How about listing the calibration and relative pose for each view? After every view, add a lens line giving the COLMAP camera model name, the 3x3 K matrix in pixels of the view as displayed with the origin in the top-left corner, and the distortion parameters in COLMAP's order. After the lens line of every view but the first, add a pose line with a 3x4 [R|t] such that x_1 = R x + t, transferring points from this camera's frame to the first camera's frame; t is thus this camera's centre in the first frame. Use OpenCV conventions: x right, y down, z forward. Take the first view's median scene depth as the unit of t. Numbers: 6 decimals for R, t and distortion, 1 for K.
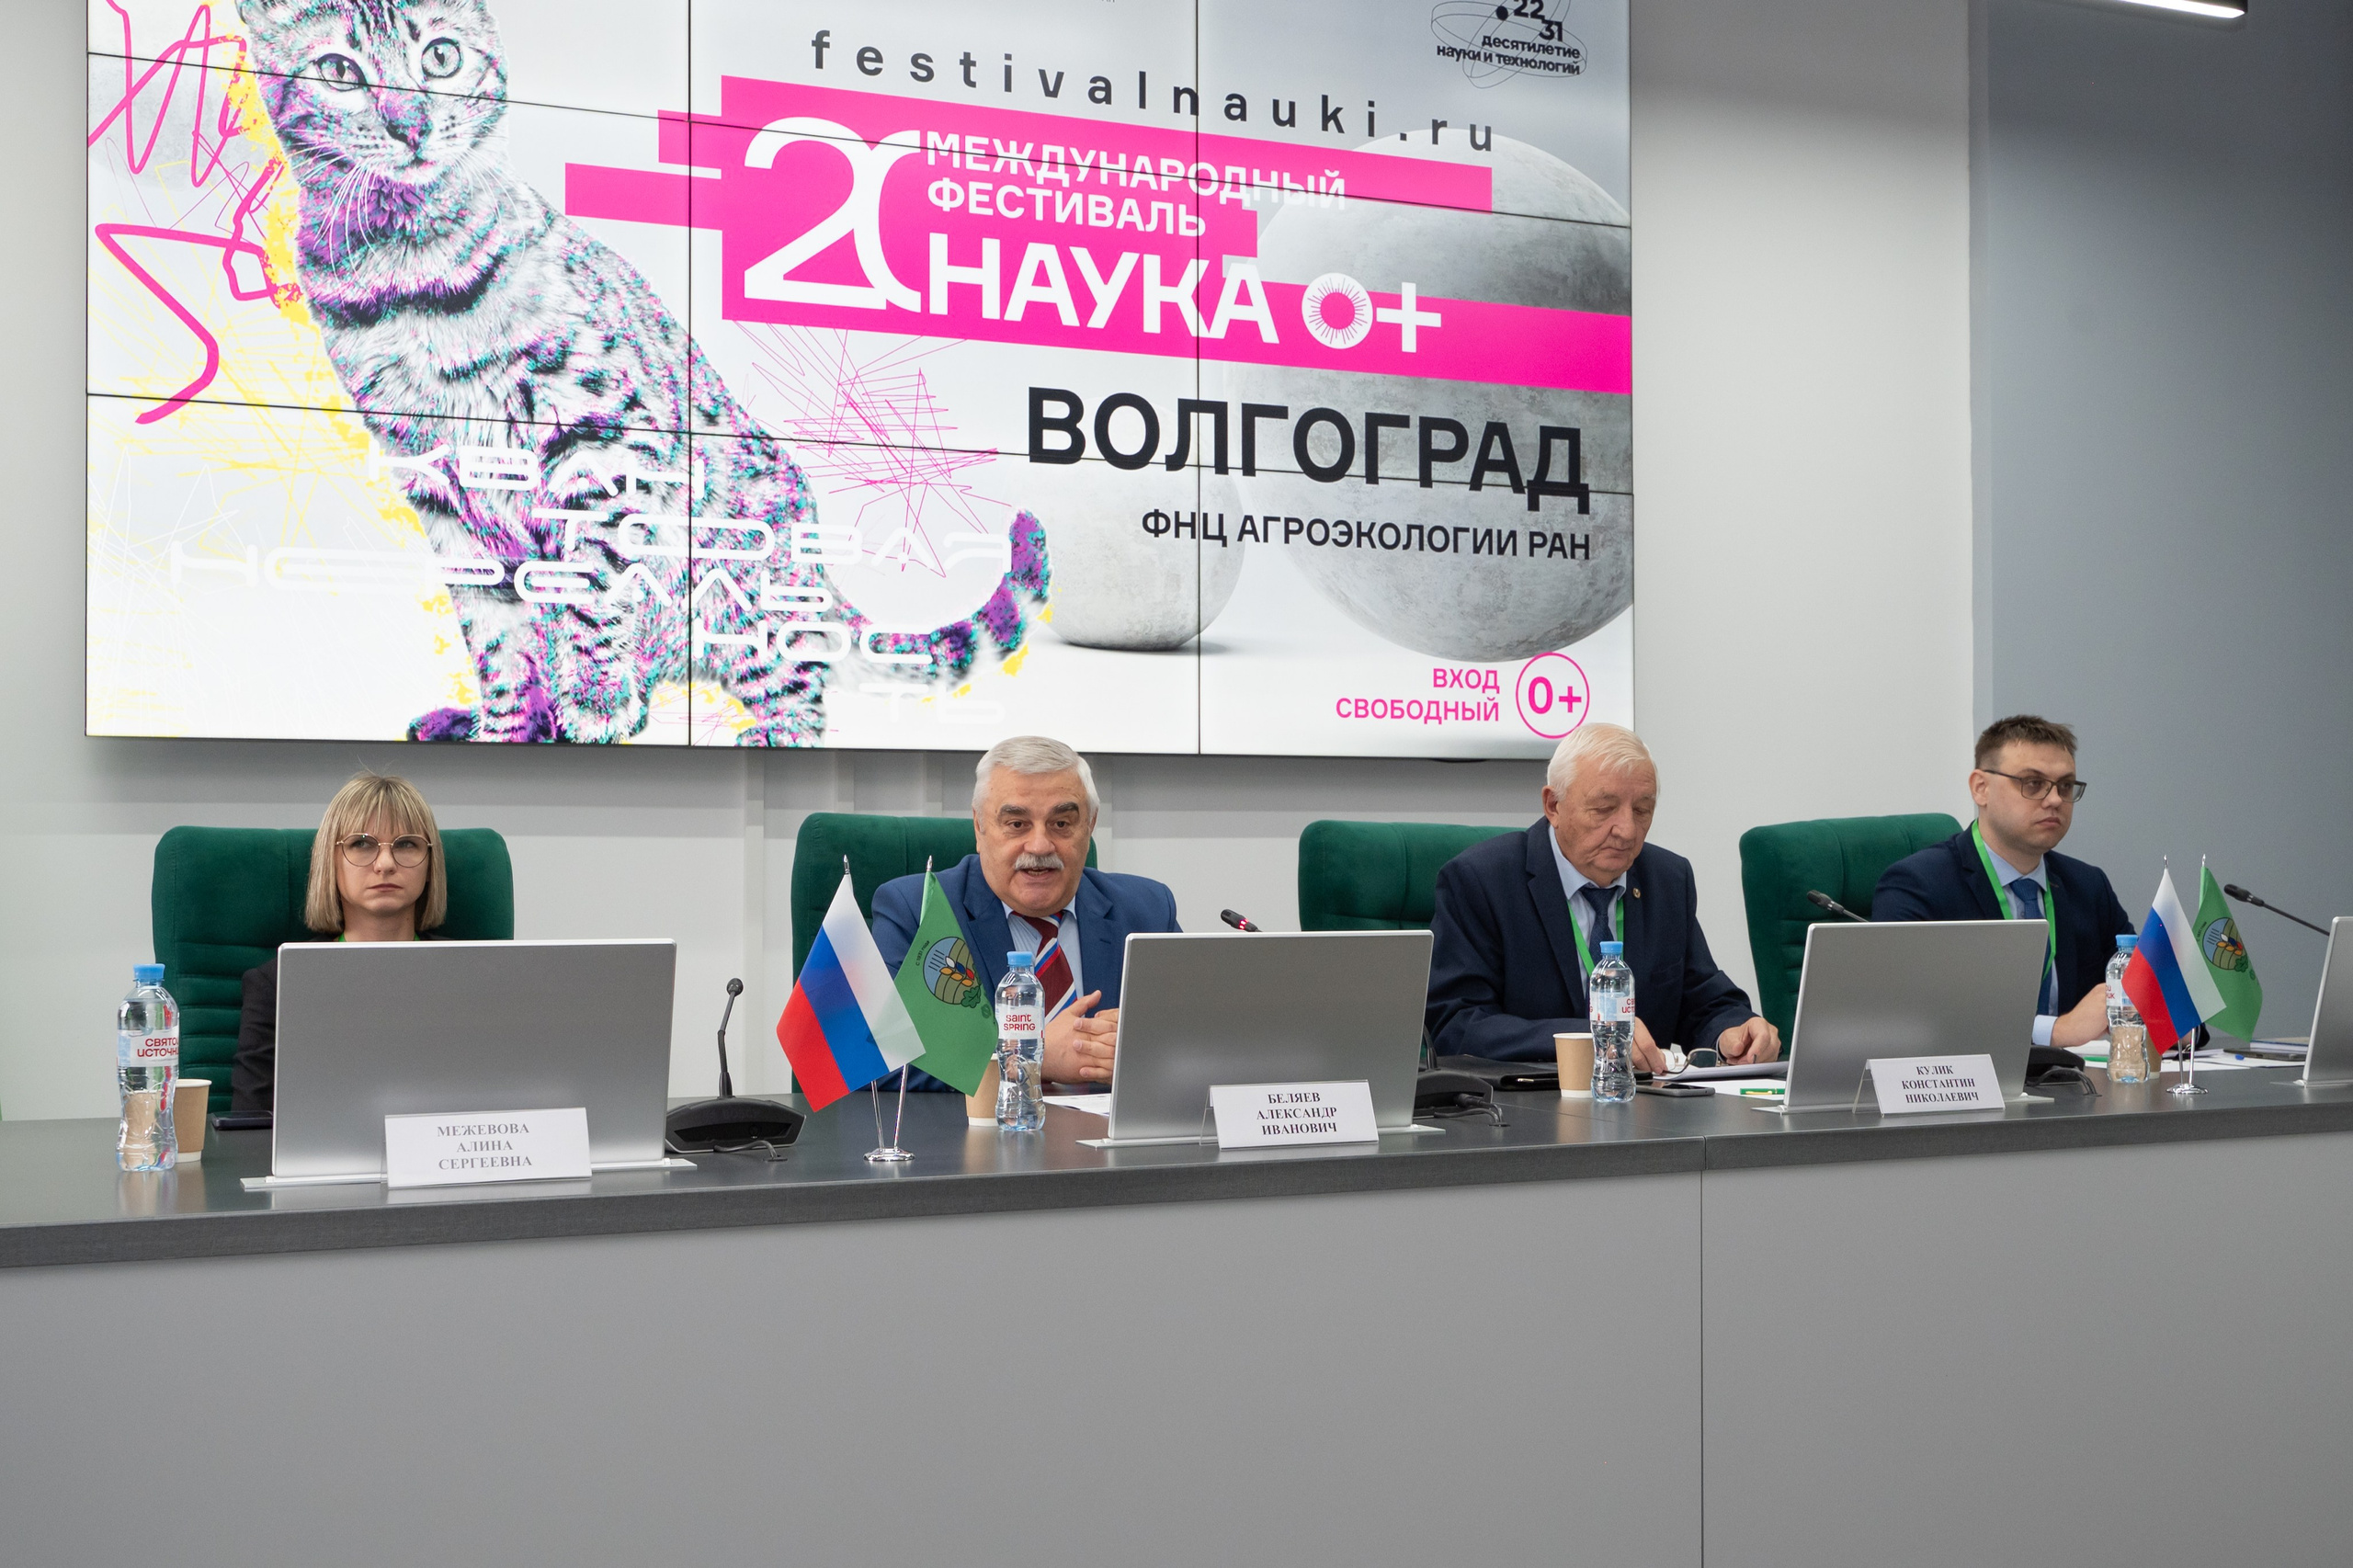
lens RADIAL K [[2540.4, 0, 1175.1], [0, 2540.4, 803.9], [0, 0, 1]] dist [0.004064, 0.000000]
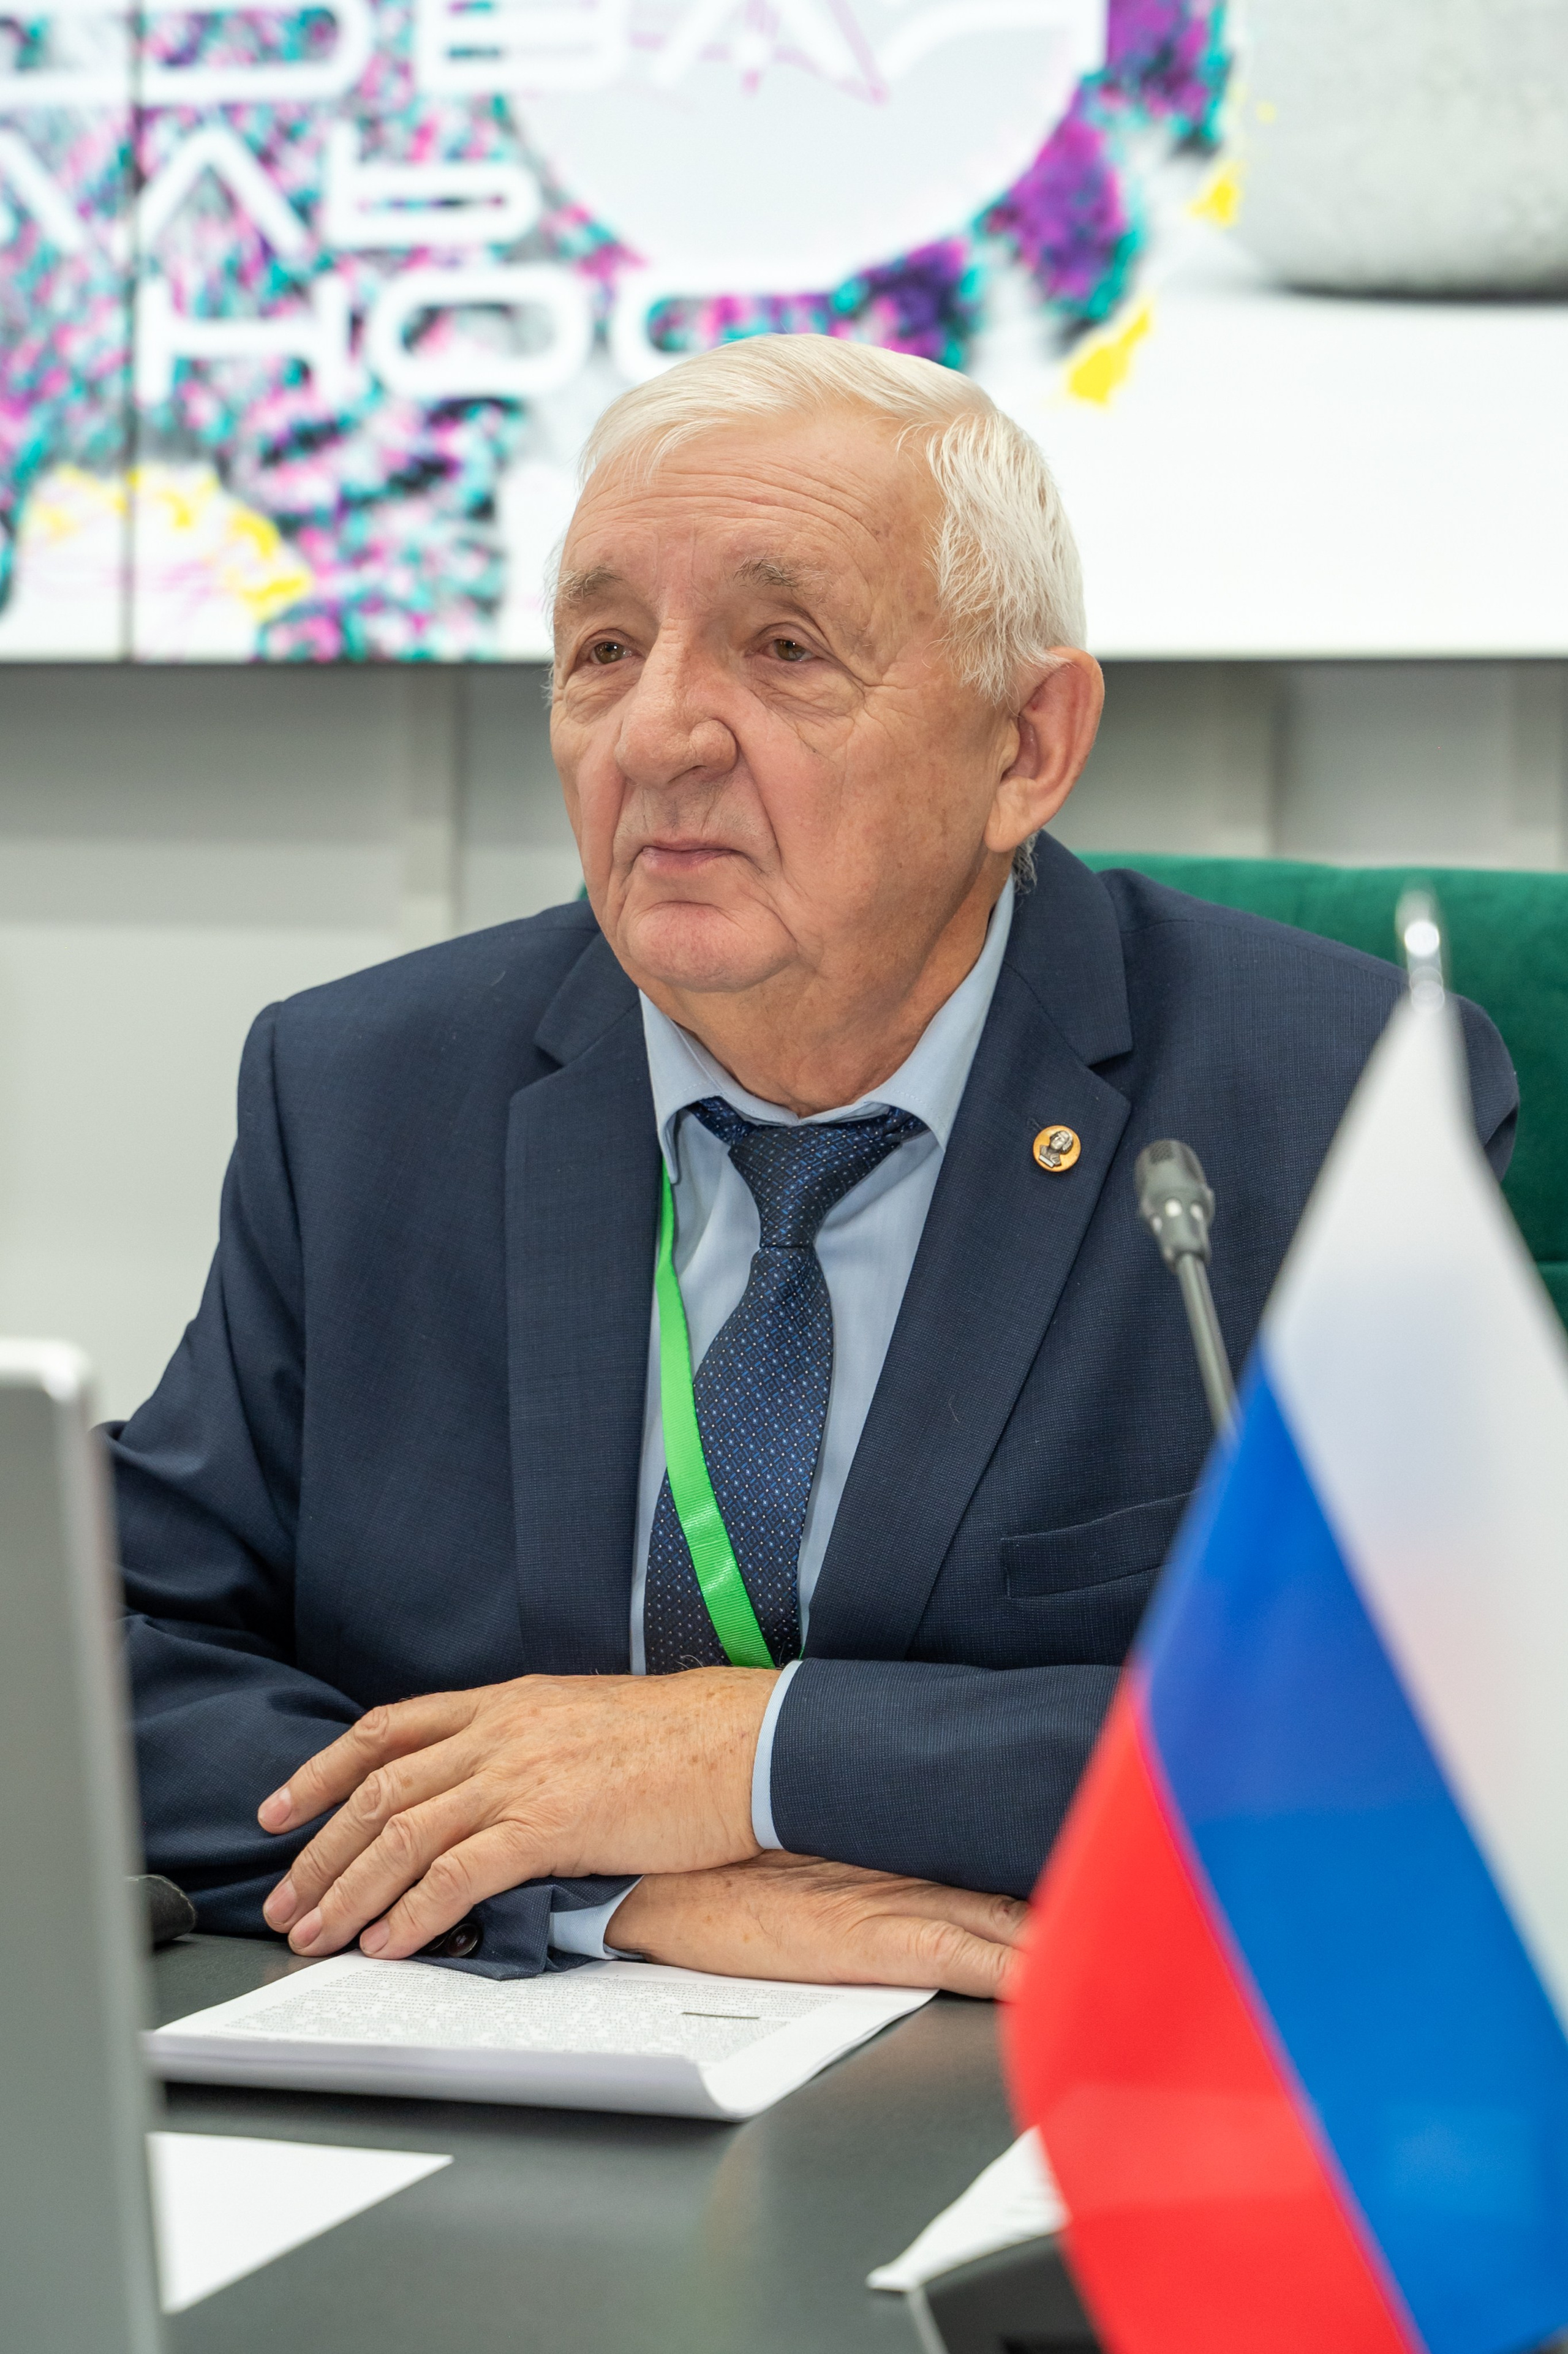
lens RADIAL K [[5190.2, 0, 779.7], [0, 5190.2, 1174.6], [0, 0, 1]] dist [0.037514, 0.000000]
pose [[0.757721, 0.036089, -0.651580, 0.327048], [-0.006085, 0.998817, 0.048245, 0.012080], [0.652551, -0.032591, 0.757044, 0.513471]]
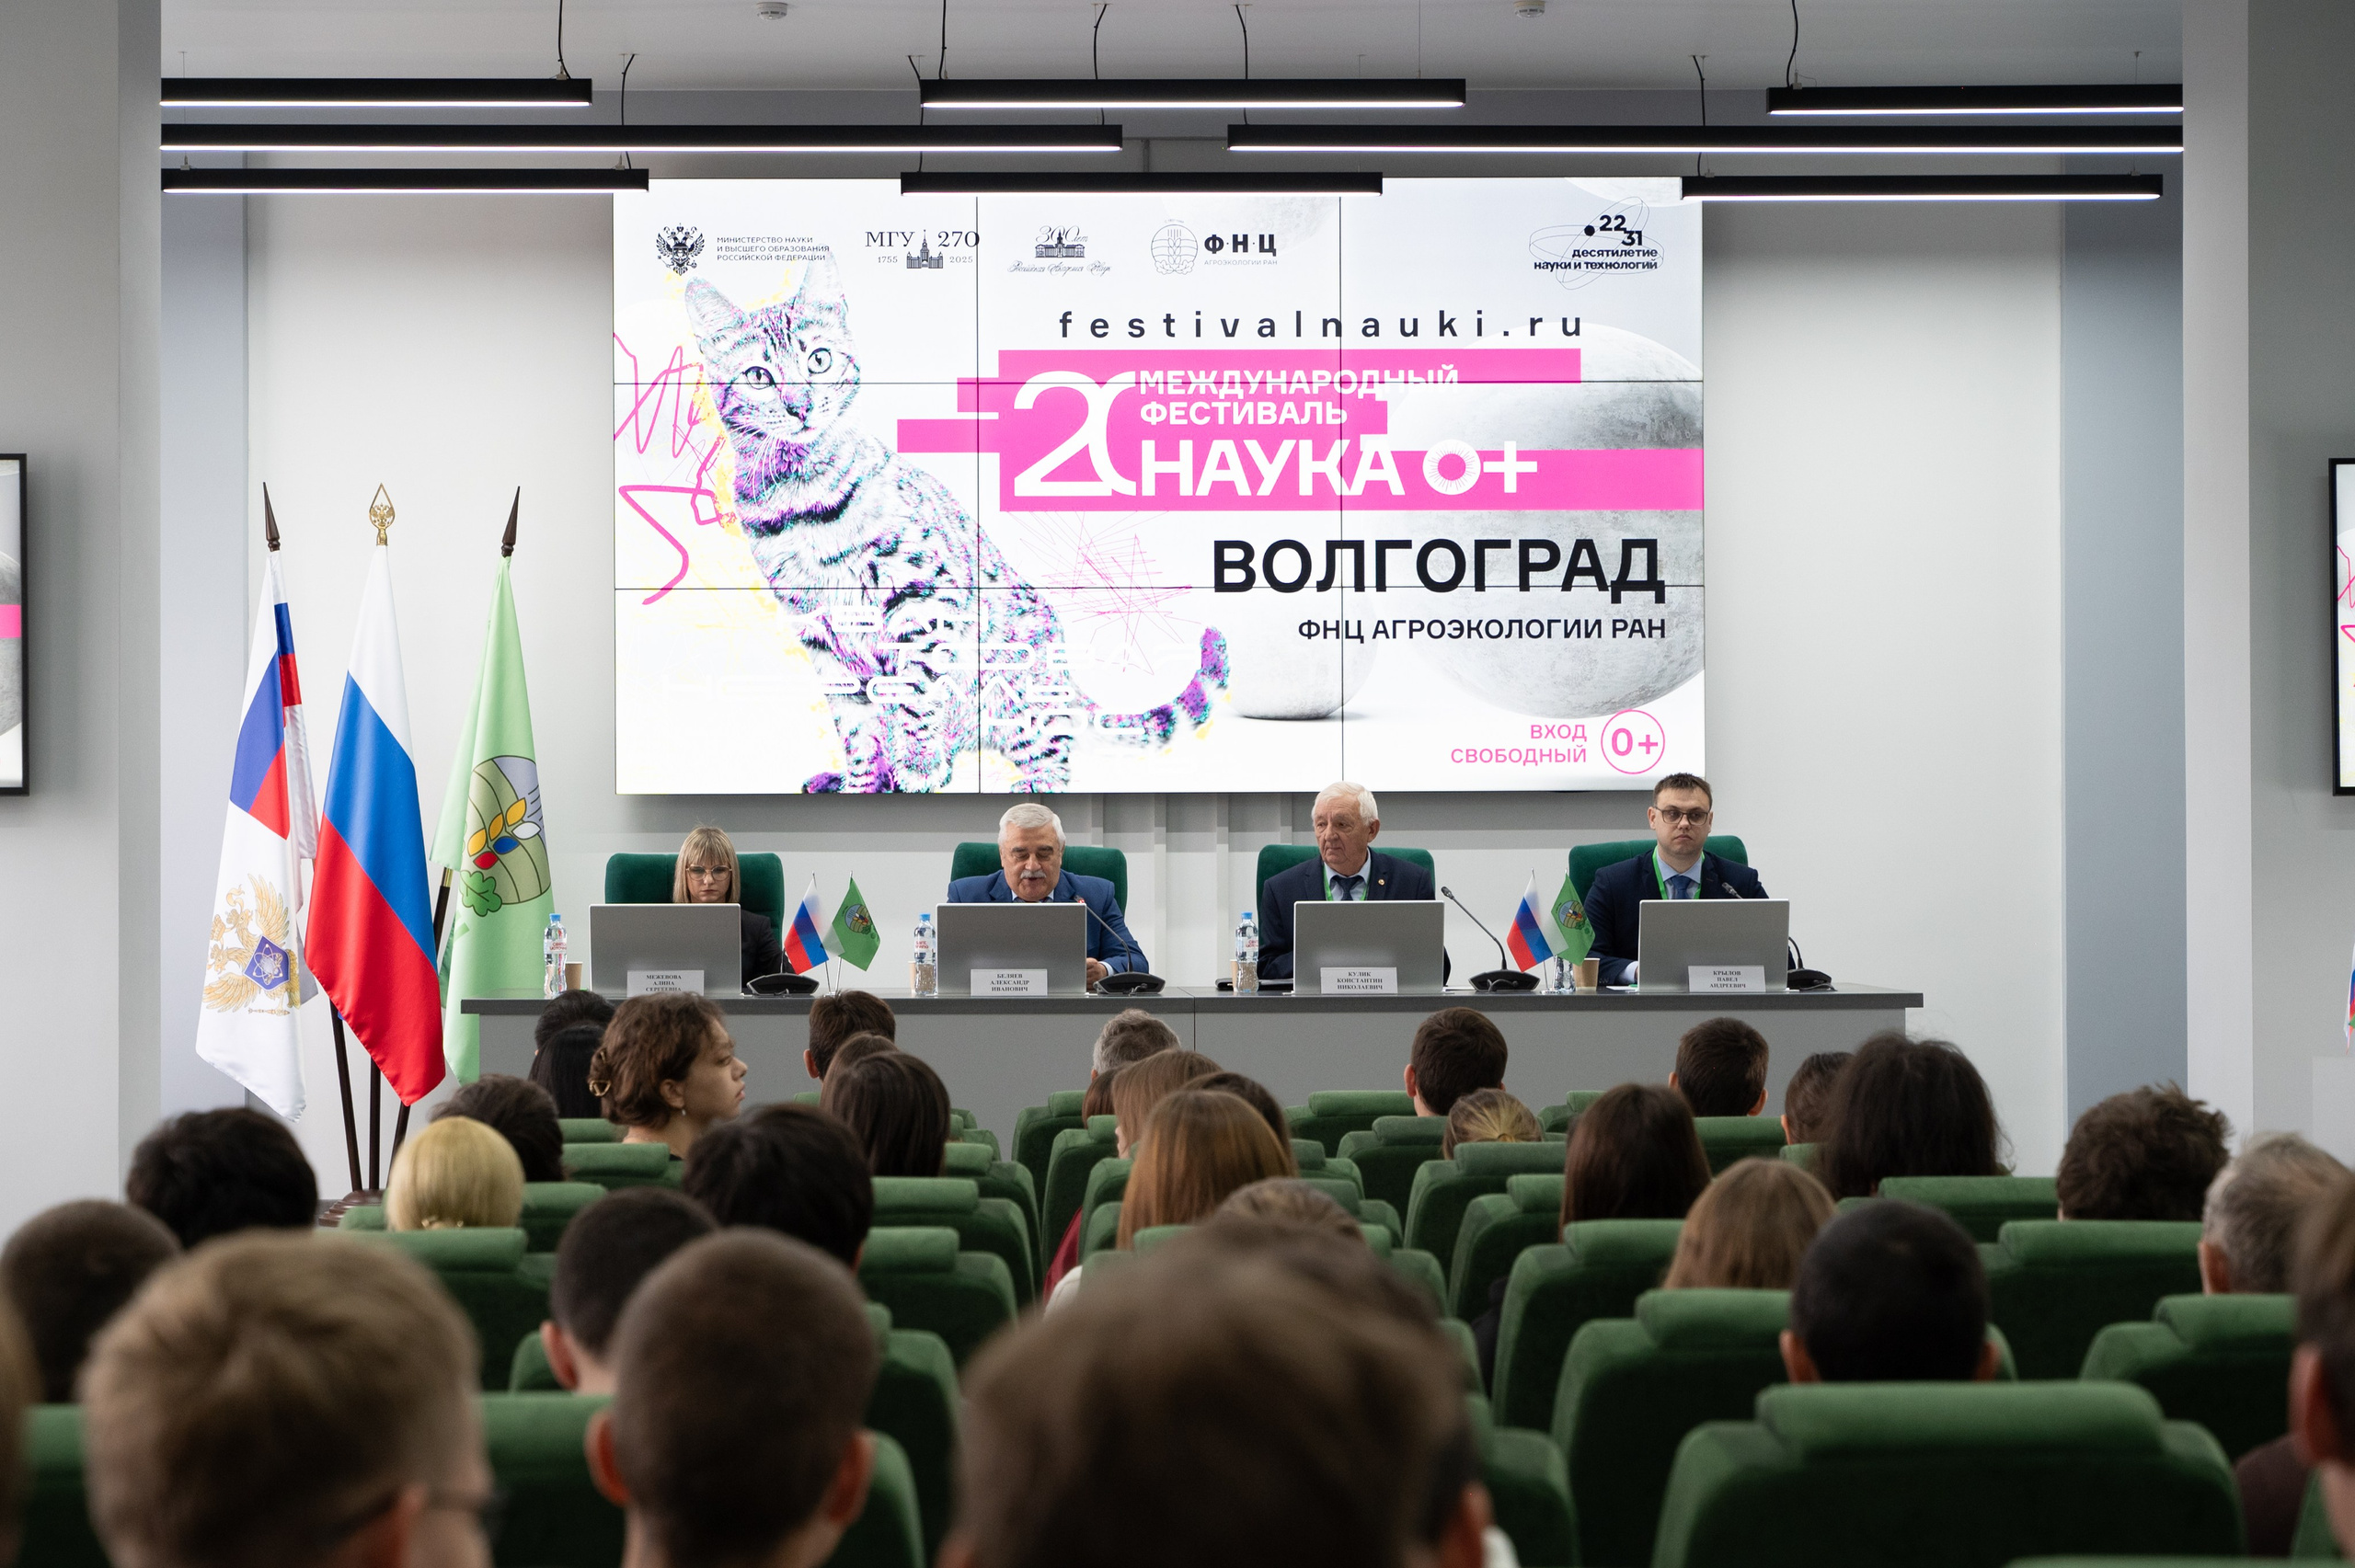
lens RADIAL K [[4220.8, 0, 1178.8], [0, 4220.8, 785.4], [0, 0, 1]] dist [0.060549, 0.000000]
pose [[0.926233, -0.011890, -0.376763, 0.858017], [0.011245, 0.999929, -0.003910, -0.015815], [0.376783, -0.000615, 0.926301, -1.279655]]
